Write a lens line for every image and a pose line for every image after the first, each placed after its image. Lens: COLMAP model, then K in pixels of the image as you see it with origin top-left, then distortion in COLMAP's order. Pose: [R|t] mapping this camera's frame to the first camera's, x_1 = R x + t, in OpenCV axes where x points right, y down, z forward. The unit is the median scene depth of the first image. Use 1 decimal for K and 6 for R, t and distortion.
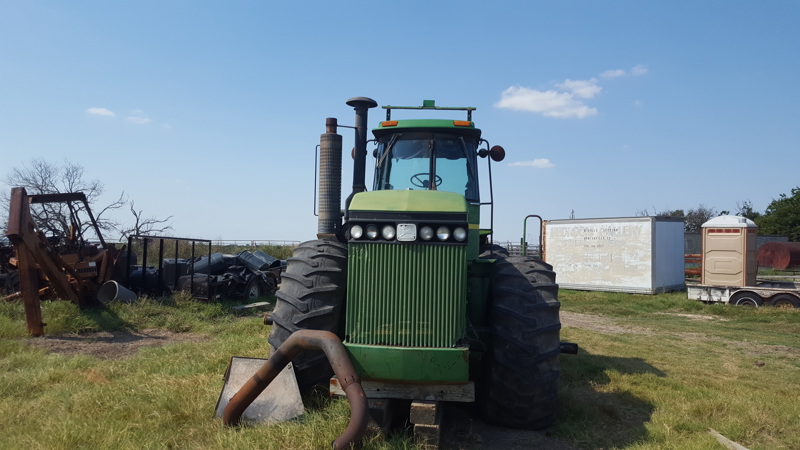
lens RADIAL K [[597.9, 0, 402.3], [0, 597.9, 220.6], [0, 0, 1]] dist [0.065739, -0.007125]
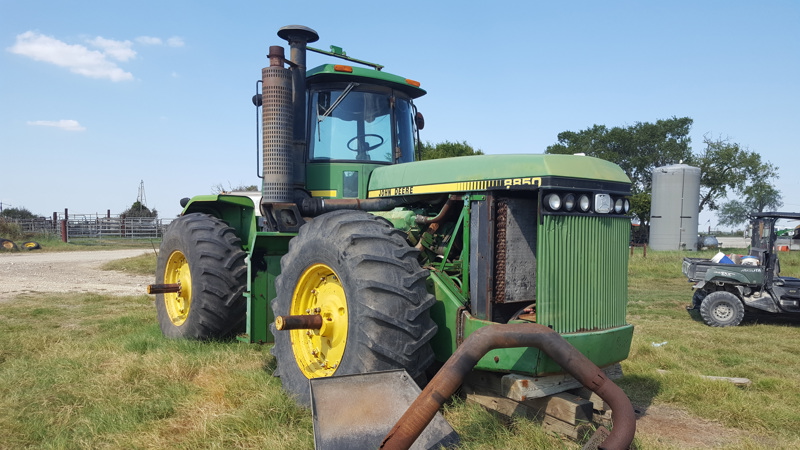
lens RADIAL K [[597.9, 0, 396.1], [0, 597.9, 225.1], [0, 0, 1]] dist [0.065739, -0.007125]
pose [[0.753184, -0.009498, 0.657741, -0.702227], [-0.025180, 0.998747, 0.043256, 0.018523], [-0.657327, -0.049142, 0.752001, 0.454377]]
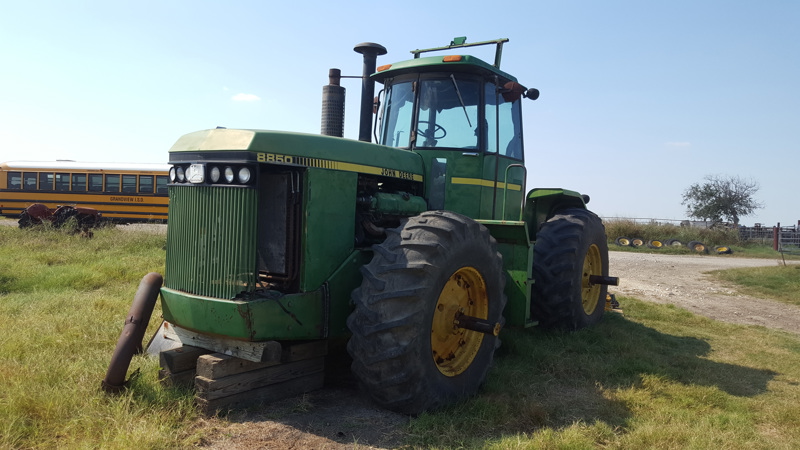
lens RADIAL K [[597.9, 0, 401.7], [0, 597.9, 232.4], [0, 0, 1]] dist [0.065739, -0.007125]
pose [[0.860479, 0.031213, -0.508528, 0.662812], [-0.003496, 0.998460, 0.055369, 0.050711], [0.509473, -0.045865, 0.859263, 0.307135]]
